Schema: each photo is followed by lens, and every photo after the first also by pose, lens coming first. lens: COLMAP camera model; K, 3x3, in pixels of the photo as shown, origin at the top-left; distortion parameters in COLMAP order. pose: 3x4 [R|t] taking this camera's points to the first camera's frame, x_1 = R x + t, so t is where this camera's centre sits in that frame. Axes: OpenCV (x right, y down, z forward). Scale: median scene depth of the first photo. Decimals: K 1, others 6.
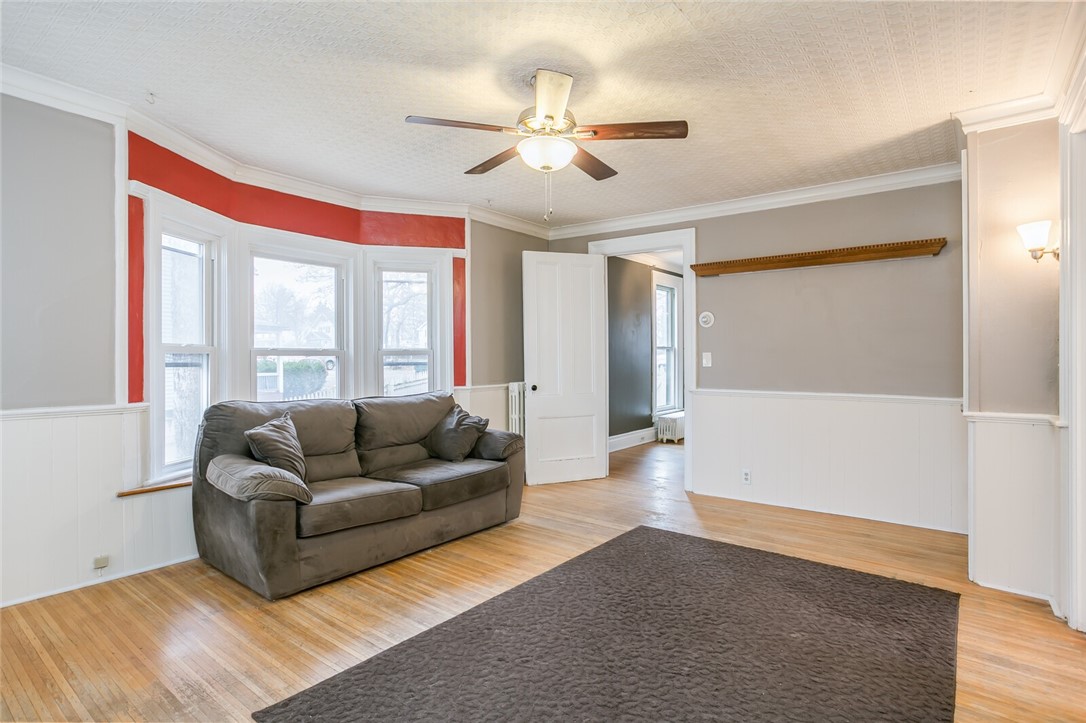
lens RADIAL K [[579.3, 0, 543.0], [0, 579.3, 361.5], [0, 0, 1]] dist [-0.072055, 0.050411]
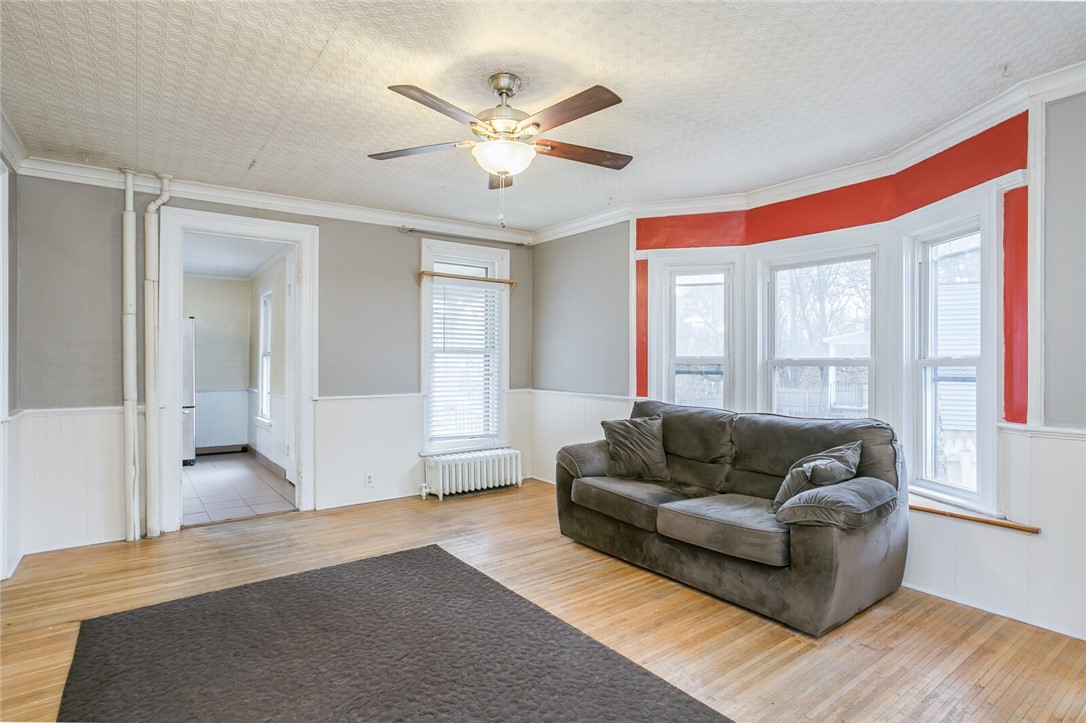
lens RADIAL K [[548.1, 0, 541.0], [0, 548.1, 362.5], [0, 0, 1]] dist [-0.067466, 0.040200]
pose [[-0.274141, 0.000476, -0.961689, 0.752658], [-0.009095, 0.999954, 0.003088, -0.019792], [0.961646, 0.009593, -0.274124, 1.141652]]
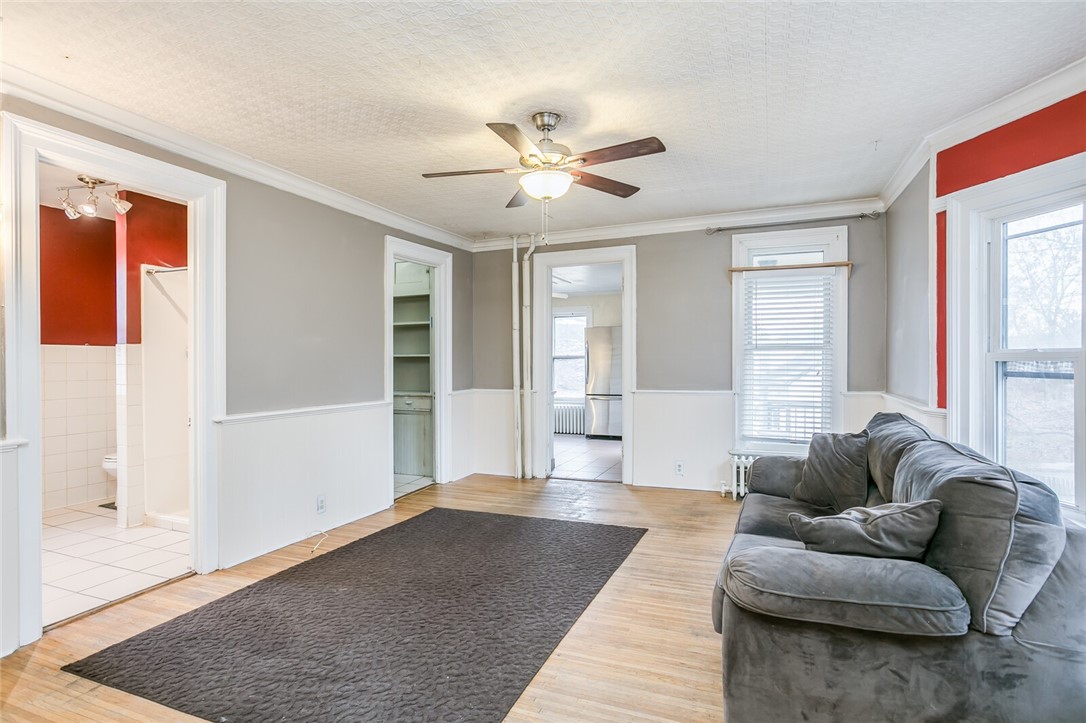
lens RADIAL K [[548.1, 0, 541.0], [0, 548.1, 362.5], [0, 0, 1]] dist [-0.067466, 0.040200]
pose [[-0.966169, 0.006818, -0.257819, 0.252424], [0.003682, 0.999913, 0.012644, -0.026956], [0.257882, 0.011267, -0.966111, 1.761755]]
